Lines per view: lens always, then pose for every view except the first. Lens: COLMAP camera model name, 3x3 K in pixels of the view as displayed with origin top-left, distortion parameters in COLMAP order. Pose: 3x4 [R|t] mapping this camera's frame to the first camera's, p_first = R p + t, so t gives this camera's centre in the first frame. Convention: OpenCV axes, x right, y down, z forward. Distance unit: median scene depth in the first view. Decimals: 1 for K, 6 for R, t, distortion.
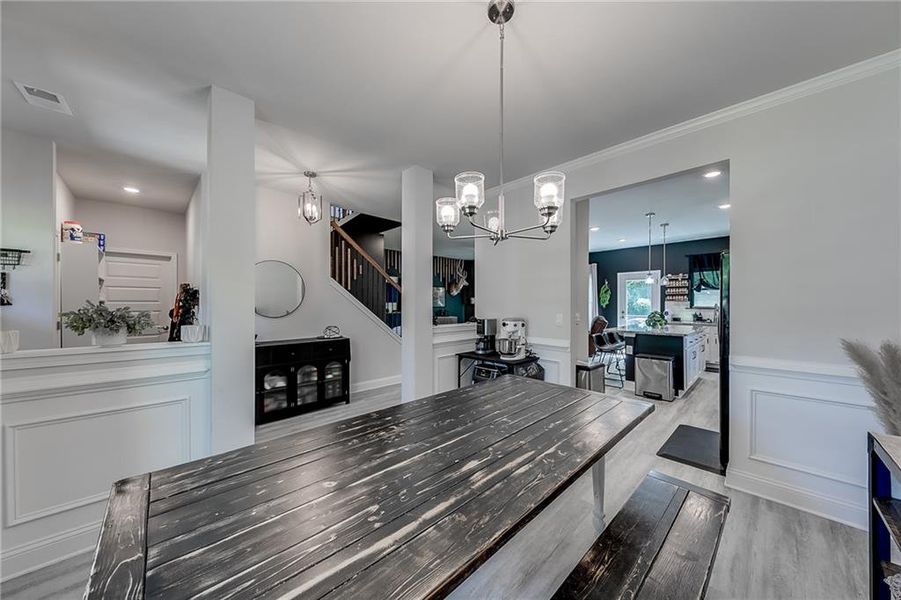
lens RADIAL K [[305.6, 0, 452.0], [0, 305.6, 304.2], [0, 0, 1]] dist [0.010279, -0.004826]
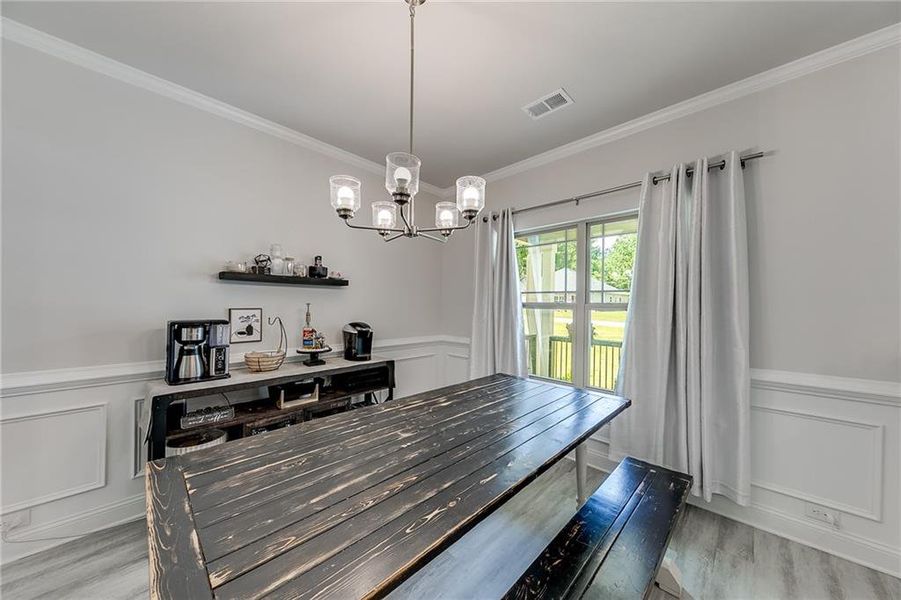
lens RADIAL K [[305.6, 0, 452.0], [0, 305.6, 304.2], [0, 0, 1]] dist [0.010279, -0.004826]
pose [[-0.999423, -0.004325, -0.033694, 0.065559], [-0.004396, 0.999988, 0.002024, -0.010074], [0.033685, 0.002171, -0.999430, 2.028000]]
